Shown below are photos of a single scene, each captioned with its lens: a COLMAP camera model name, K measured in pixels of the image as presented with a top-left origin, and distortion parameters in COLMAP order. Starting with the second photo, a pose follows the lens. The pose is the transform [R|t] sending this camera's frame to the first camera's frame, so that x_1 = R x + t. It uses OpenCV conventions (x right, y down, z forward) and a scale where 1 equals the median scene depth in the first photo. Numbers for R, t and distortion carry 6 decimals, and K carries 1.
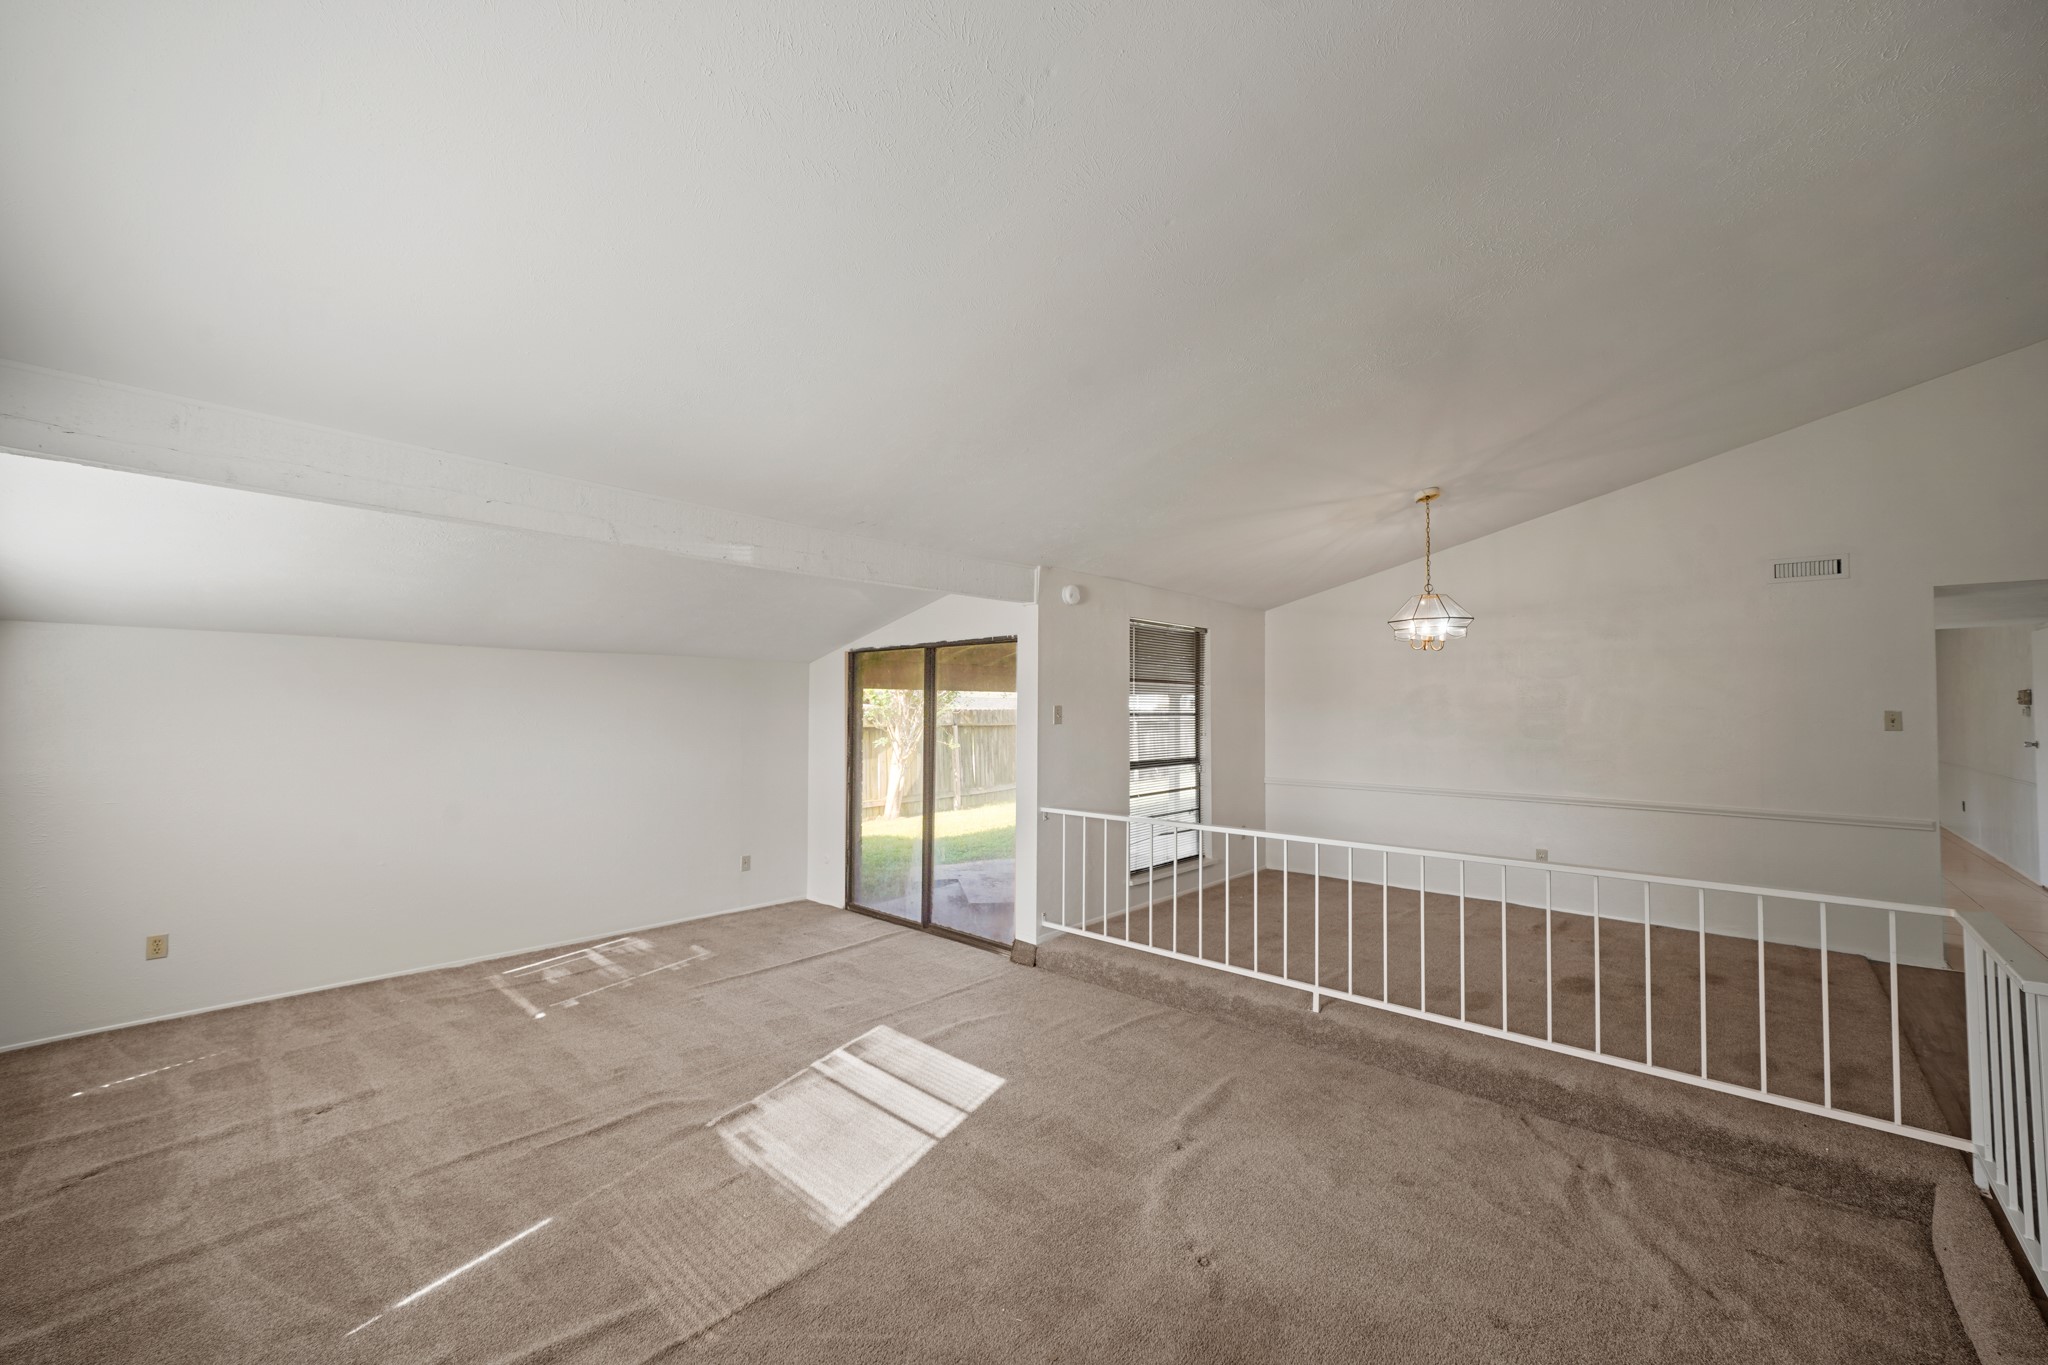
lens RADIAL K [[805.8, 0, 1024.0], [0, 805.8, 682.5], [0, 0, 1]] dist [-0.008624, 0.002177]
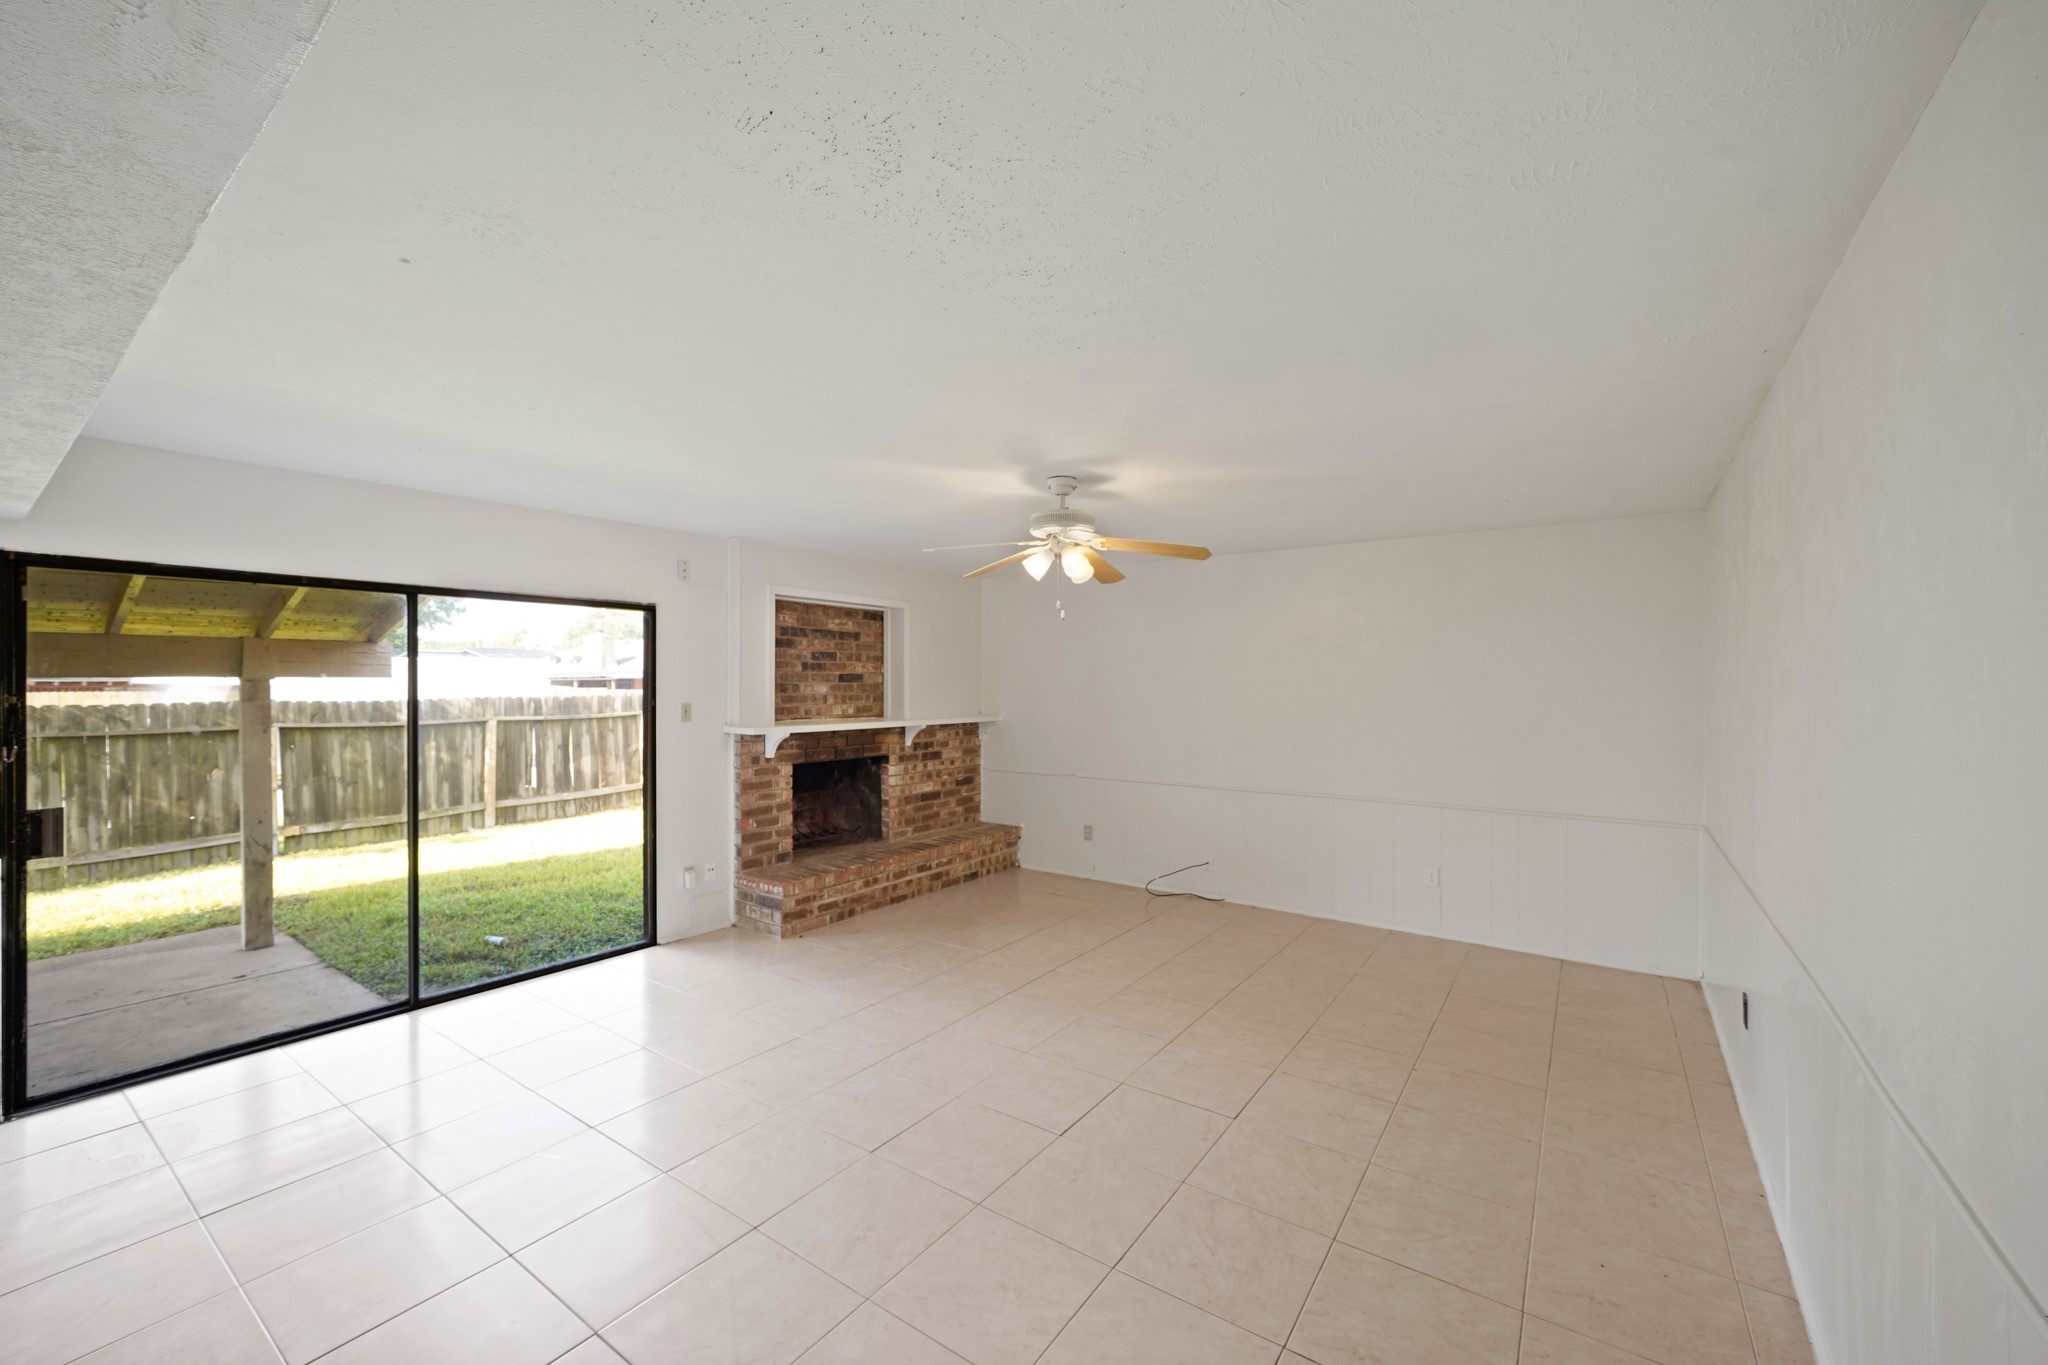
lens RADIAL K [[810.6, 0, 1028.5], [0, 810.6, 688.2], [0, 0, 1]] dist [-0.006898, 0.000011]
pose [[0.991105, -0.004430, 0.133008, 2.321625], [0.000181, 0.999490, 0.031938, 0.045092], [-0.133082, -0.031630, 0.990600, 2.083586]]
